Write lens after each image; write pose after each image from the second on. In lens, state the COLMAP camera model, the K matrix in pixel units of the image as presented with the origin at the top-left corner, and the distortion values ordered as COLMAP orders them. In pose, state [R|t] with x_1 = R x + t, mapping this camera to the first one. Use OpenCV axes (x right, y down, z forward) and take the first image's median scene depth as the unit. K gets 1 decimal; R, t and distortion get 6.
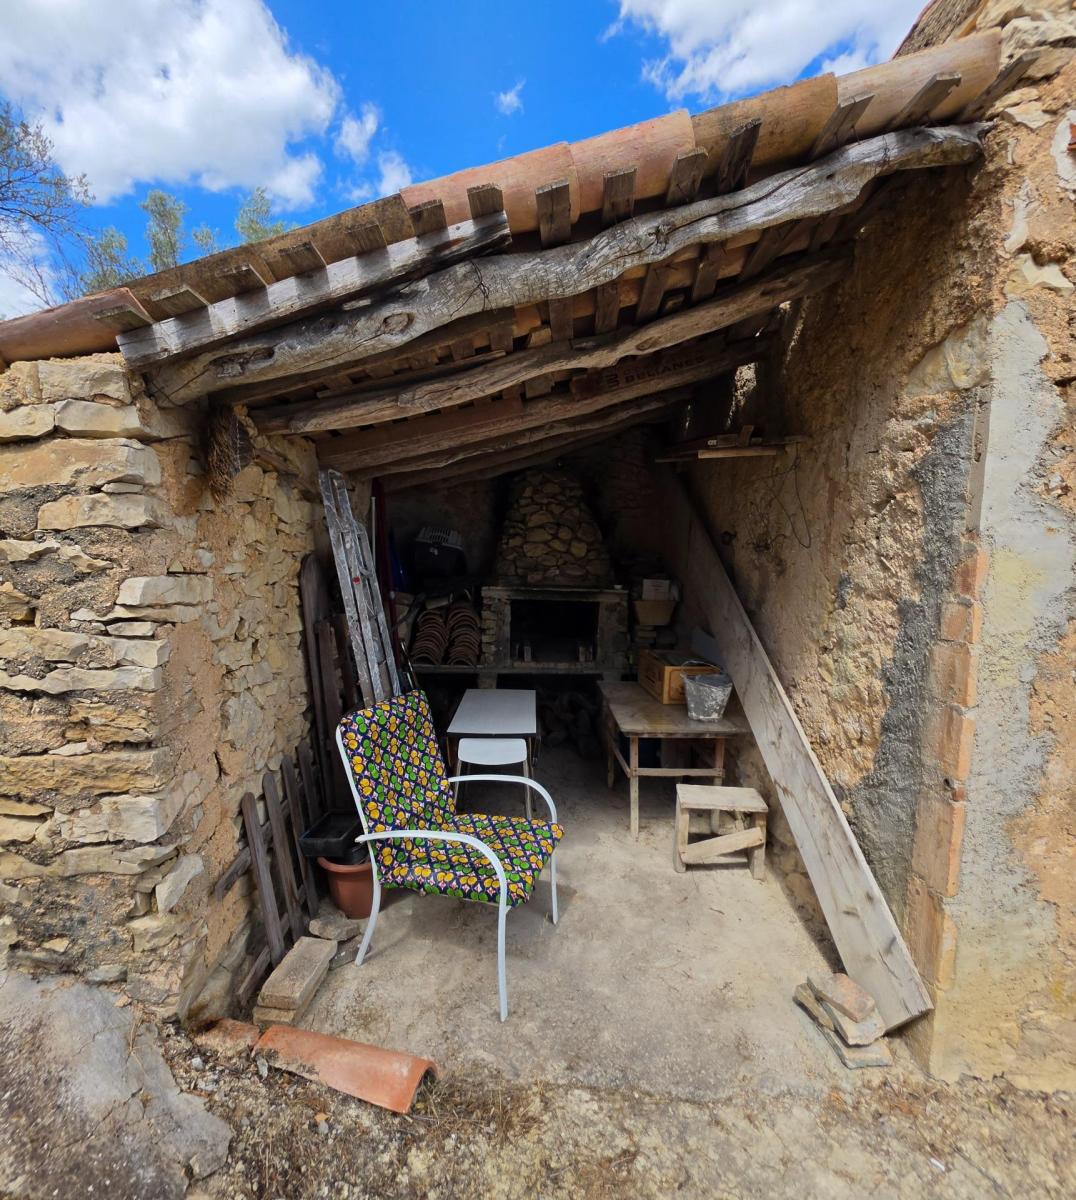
lens RADIAL K [[576.5, 0, 535.8], [0, 576.5, 610.0], [0, 0, 1]] dist [-0.000863, -0.000393]
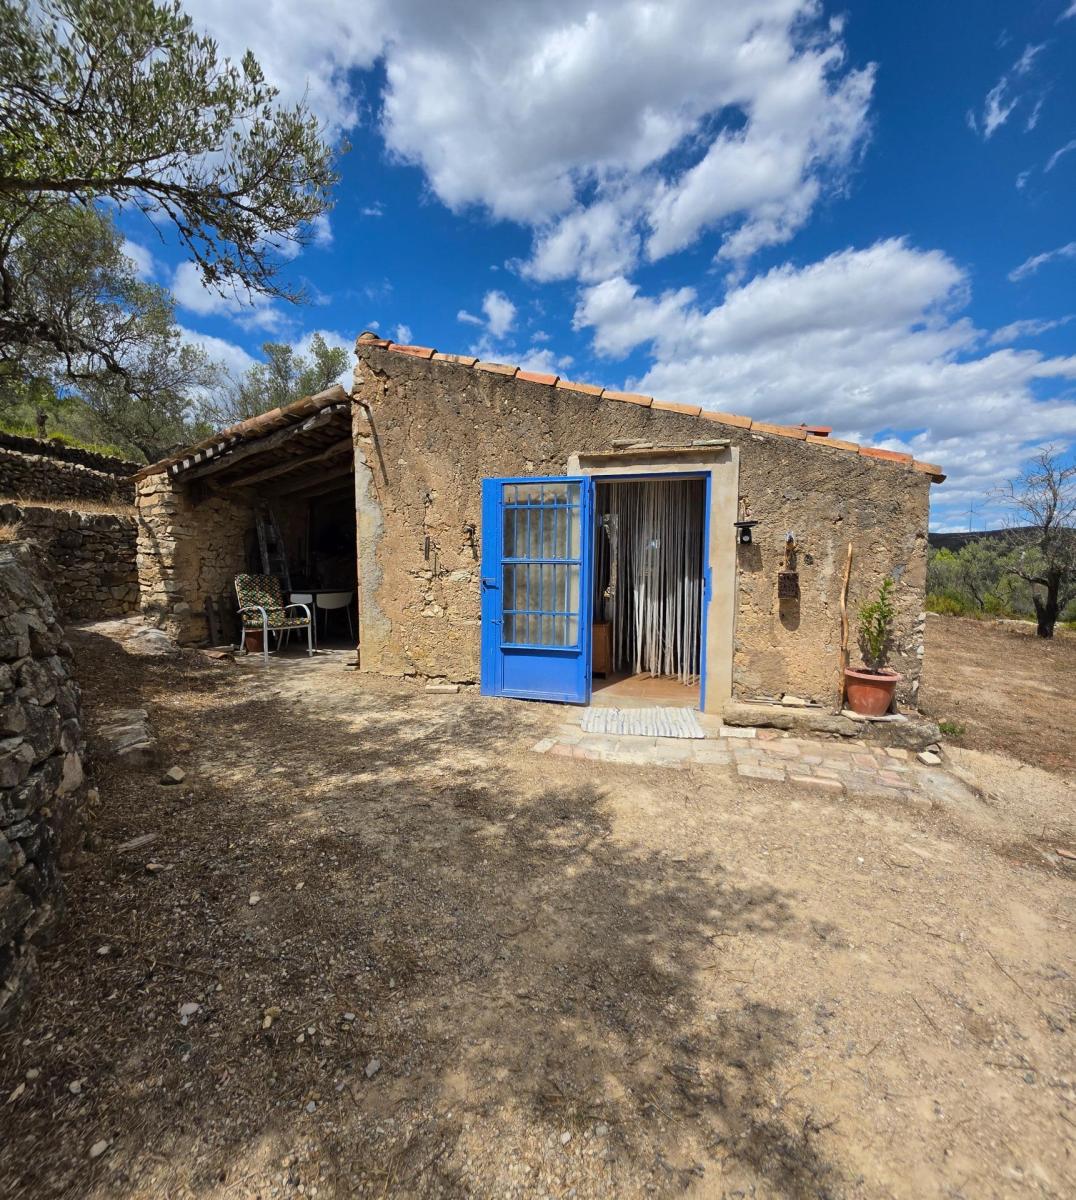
lens RADIAL K [[576.5, 0, 535.8], [0, 576.5, 610.0], [0, 0, 1]] dist [-0.000863, -0.000393]
pose [[0.965763, 0.015802, -0.258945, 2.987152], [-0.019646, 0.999732, -0.012266, 0.556920], [0.258682, 0.016933, 0.965814, -2.356471]]
